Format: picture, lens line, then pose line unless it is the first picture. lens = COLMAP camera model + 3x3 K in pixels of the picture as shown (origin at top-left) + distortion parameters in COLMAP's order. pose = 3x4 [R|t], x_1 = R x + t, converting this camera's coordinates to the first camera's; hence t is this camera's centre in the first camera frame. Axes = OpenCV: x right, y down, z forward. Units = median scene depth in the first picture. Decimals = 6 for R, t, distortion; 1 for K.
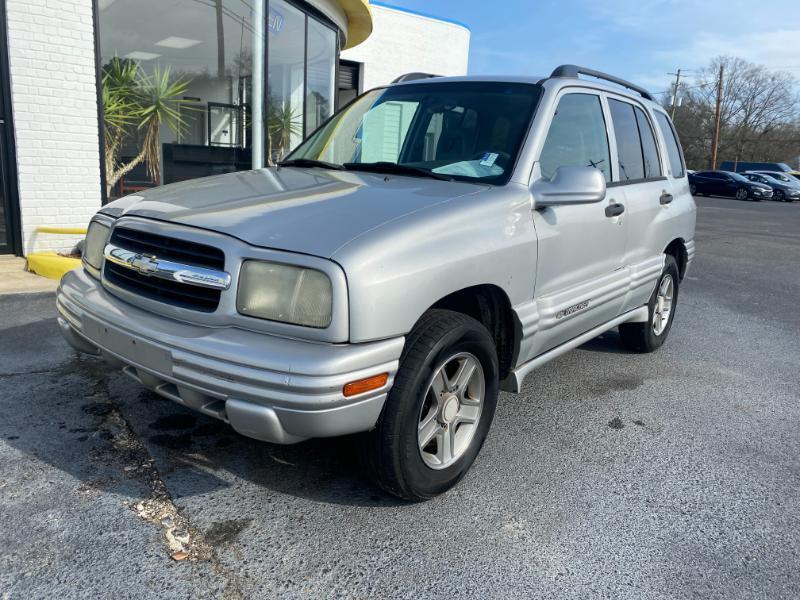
lens RADIAL K [[618.8, 0, 409.5], [0, 618.8, 292.0], [0, 0, 1]] dist [0.006781, -0.004918]
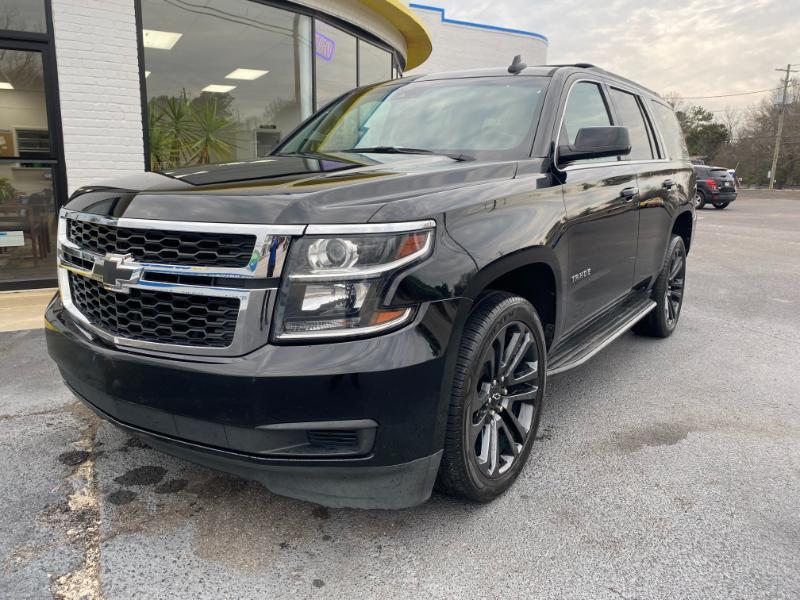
lens RADIAL K [[618.8, 0, 400.3], [0, 618.8, 291.3], [0, 0, 1]] dist [0.006781, -0.004918]
pose [[0.987290, -0.011772, -0.158495, 0.132254], [0.007700, 0.999625, -0.026281, -0.036084], [0.158745, 0.024726, 0.987010, 0.093633]]
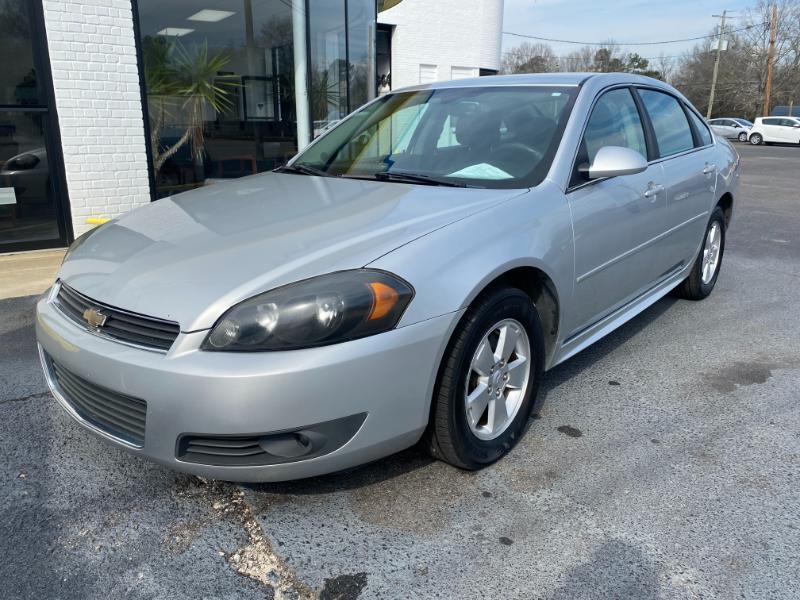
lens RADIAL K [[618.8, 0, 401.2], [0, 618.8, 291.1], [0, 0, 1]] dist [0.006781, -0.004918]
pose [[0.996951, -0.035024, -0.069728, -0.082973], [0.038663, 0.997922, 0.051546, -0.037095], [0.067778, -0.054085, 0.996233, 0.107724]]
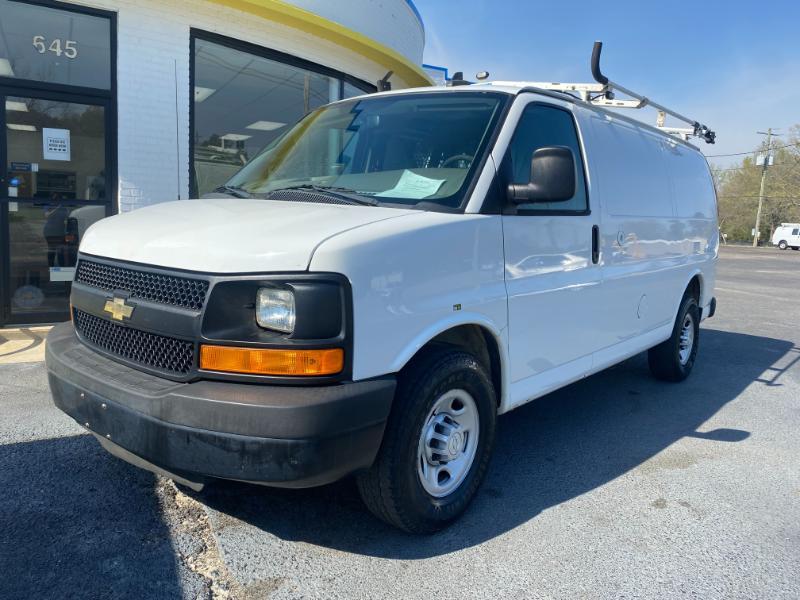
lens RADIAL K [[618.8, 0, 402.2], [0, 618.8, 291.3], [0, 0, 1]] dist [0.006781, -0.004918]
pose [[0.990419, 0.002062, -0.138076, 0.055106], [-0.016126, 0.994774, -0.100816, -0.015325], [0.137147, 0.102077, 0.985277, -0.054426]]
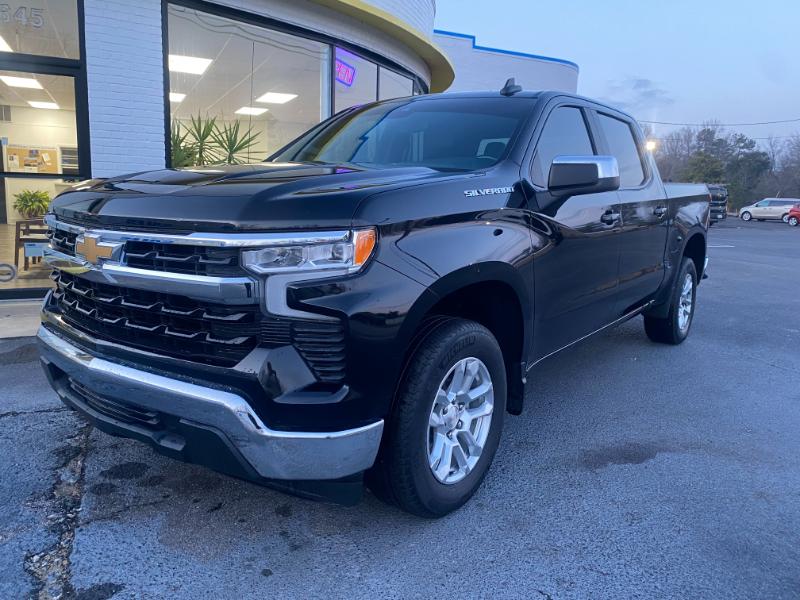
lens RADIAL K [[618.8, 0, 403.0], [0, 618.8, 290.2], [0, 0, 1]] dist [0.006781, -0.004918]
pose [[0.978439, 0.008877, -0.206343, 0.220515], [-0.022111, 0.997836, -0.061919, -0.026940], [0.205347, 0.065147, 0.976519, 0.061694]]
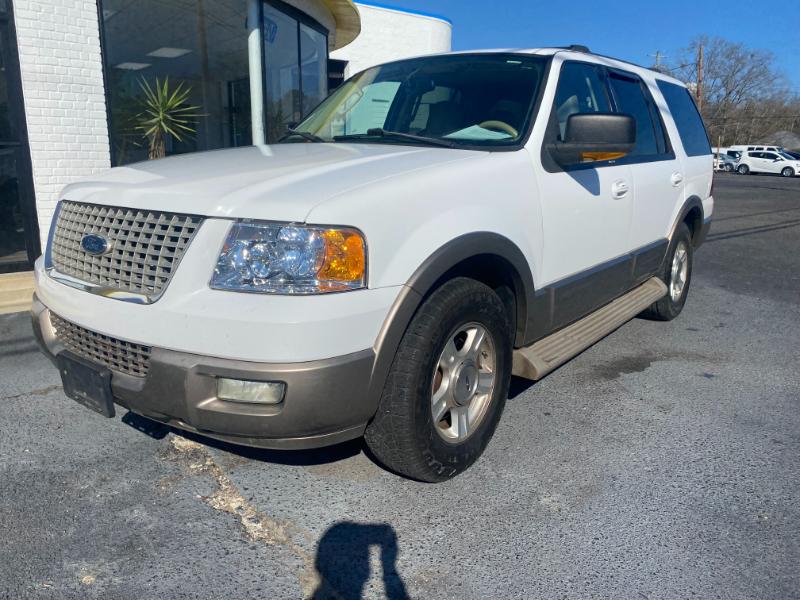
lens RADIAL K [[618.8, 0, 405.6], [0, 618.8, 289.6], [0, 0, 1]] dist [0.006781, -0.004918]
pose [[0.998792, -0.048384, 0.008529, -0.049857], [0.048319, 0.998802, 0.007747, -0.012213], [-0.008893, -0.007325, 0.999934, -0.065985]]
